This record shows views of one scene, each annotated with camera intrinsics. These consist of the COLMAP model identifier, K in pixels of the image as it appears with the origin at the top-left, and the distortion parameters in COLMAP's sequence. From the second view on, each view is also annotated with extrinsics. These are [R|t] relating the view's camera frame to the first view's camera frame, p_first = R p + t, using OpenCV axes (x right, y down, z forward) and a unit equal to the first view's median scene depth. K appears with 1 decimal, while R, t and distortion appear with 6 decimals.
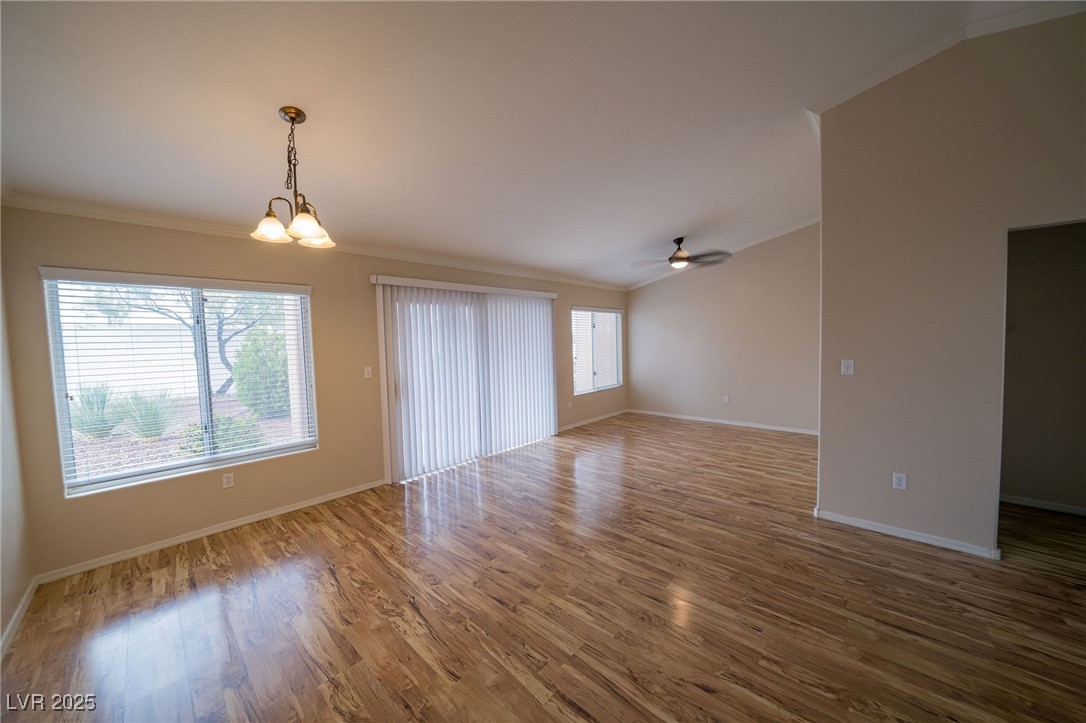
lens RADIAL K [[378.1, 0, 536.5], [0, 378.1, 357.8], [0, 0, 1]] dist [-0.023297, 0.001247]
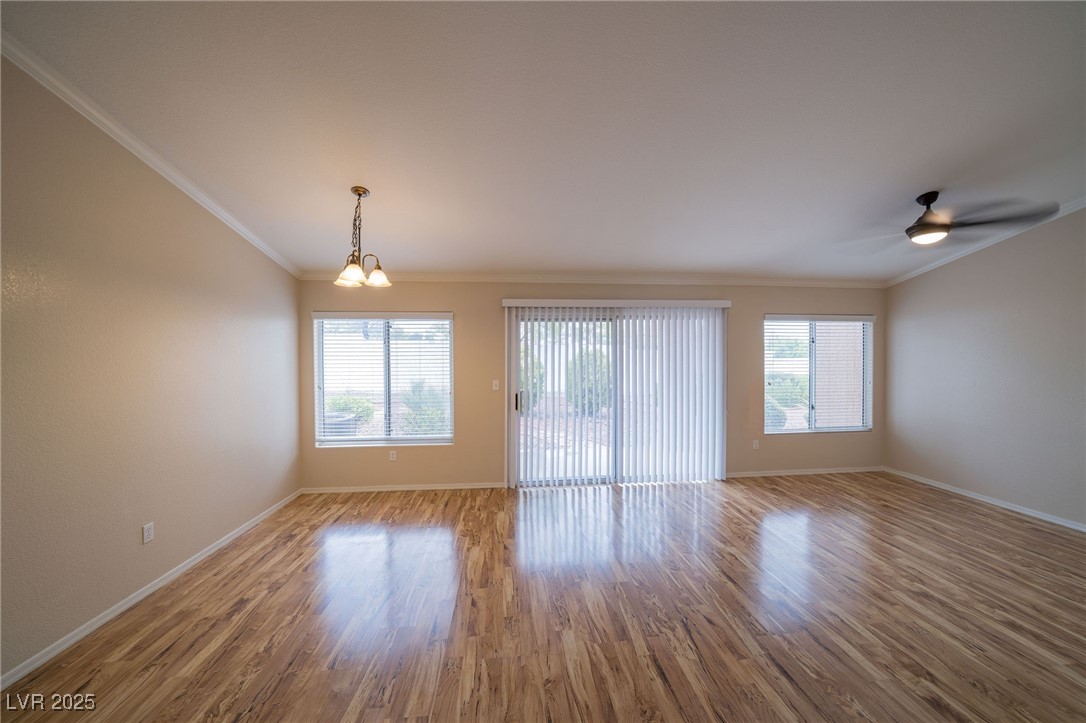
lens RADIAL K [[378.1, 0, 543.2], [0, 378.1, 362.5], [0, 0, 1]] dist [-0.023297, 0.001247]
pose [[0.753840, 0.031013, -0.656325, 0.401547], [-0.044513, 0.999001, -0.003922, -0.030415], [0.655548, 0.032171, 0.754468, 0.230576]]
